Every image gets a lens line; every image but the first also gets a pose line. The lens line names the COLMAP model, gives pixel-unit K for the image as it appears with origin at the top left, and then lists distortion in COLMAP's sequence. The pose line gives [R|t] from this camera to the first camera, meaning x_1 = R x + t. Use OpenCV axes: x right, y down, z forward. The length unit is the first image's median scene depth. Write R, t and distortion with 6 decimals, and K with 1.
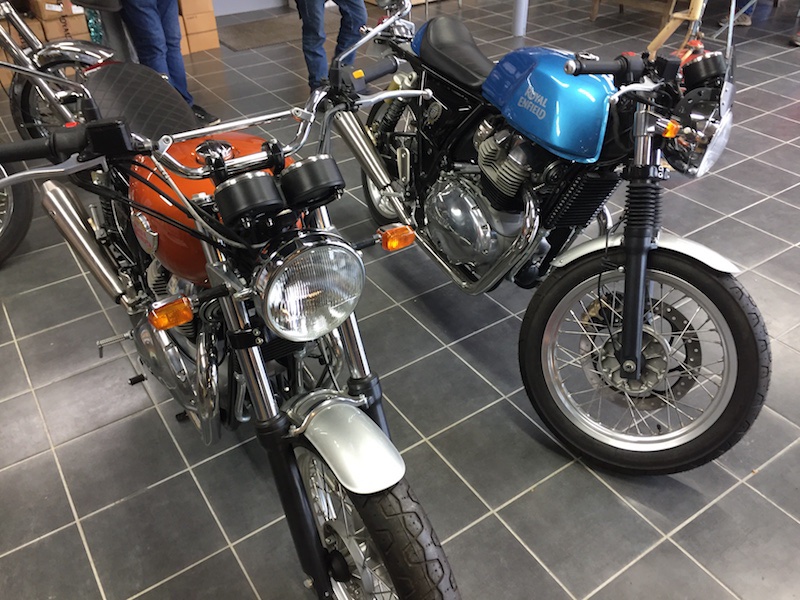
lens RADIAL K [[682.3, 0, 400.0], [0, 682.3, 300.0], [0, 0, 1]] dist [0.007357, 0.010995]
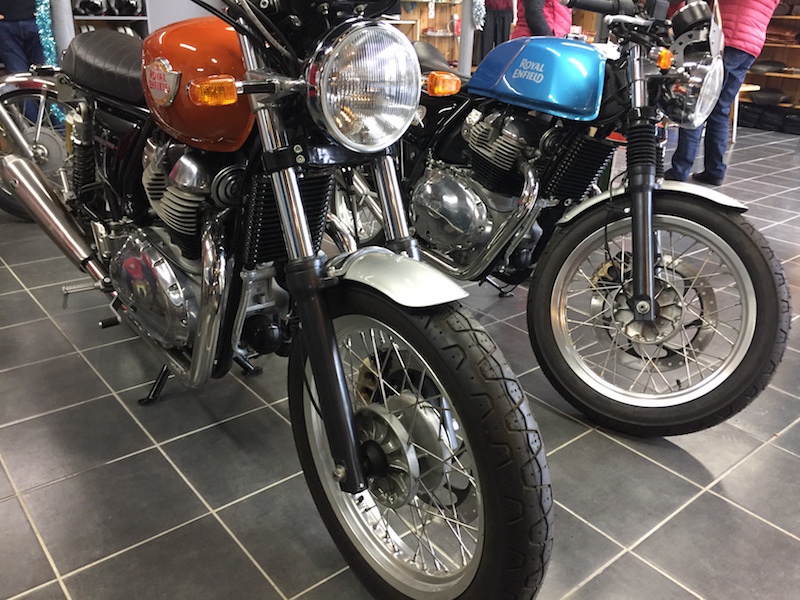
lens RADIAL K [[687.1, 0, 400.0], [0, 687.1, 300.0], [0, 0, 1]] dist [0.086555, -0.129003]
pose [[0.993093, 0.015224, 0.116334, -0.118972], [0.012191, 0.972788, -0.231374, 0.295257], [-0.116691, 0.231194, 0.965884, 0.090287]]
